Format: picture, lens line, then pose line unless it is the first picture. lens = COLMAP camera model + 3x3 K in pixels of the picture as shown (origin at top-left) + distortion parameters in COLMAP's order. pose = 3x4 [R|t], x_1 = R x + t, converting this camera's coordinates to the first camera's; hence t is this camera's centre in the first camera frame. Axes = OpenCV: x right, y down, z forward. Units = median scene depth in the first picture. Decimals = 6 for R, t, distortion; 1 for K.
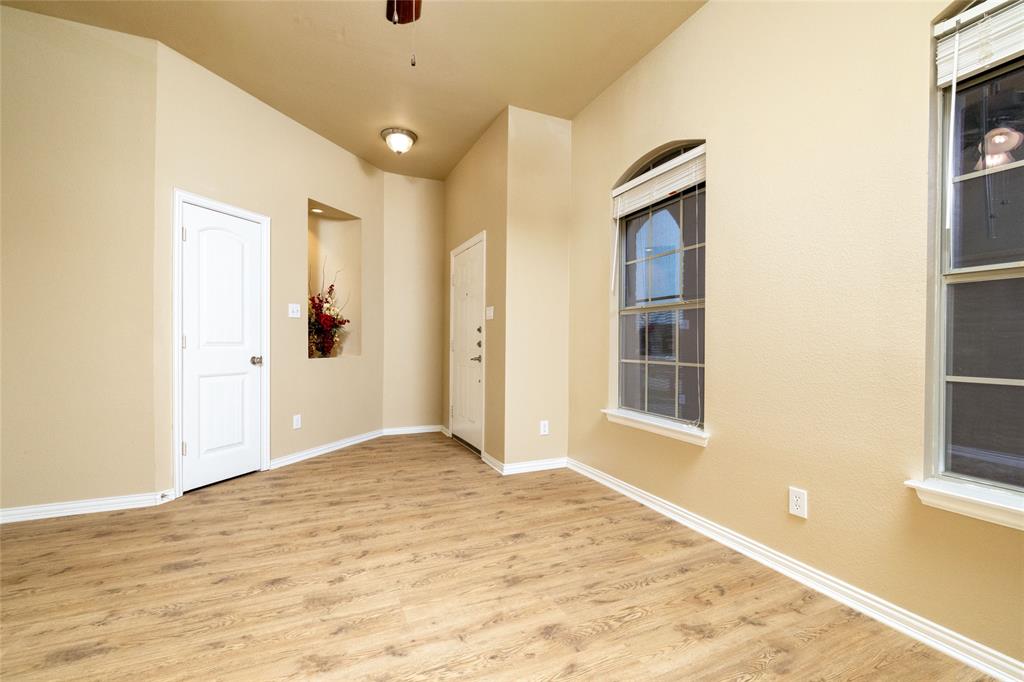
lens RADIAL K [[439.1, 0, 506.6], [0, 439.1, 343.6], [0, 0, 1]] dist [-0.002220, 0.001023]
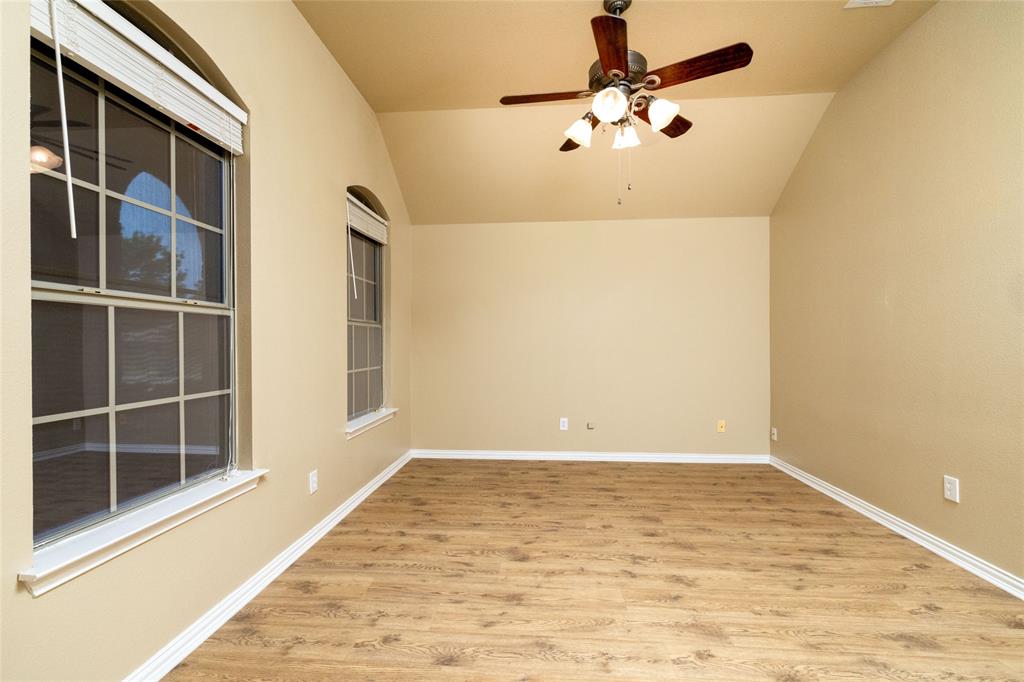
lens RADIAL K [[439.1, 0, 506.6], [0, 439.1, 343.6], [0, 0, 1]] dist [-0.002220, 0.001023]
pose [[-0.878134, -0.005582, 0.478383, -0.387286], [-0.001922, 0.999965, 0.008141, -0.046384], [-0.478412, 0.006230, -0.878114, 1.625123]]
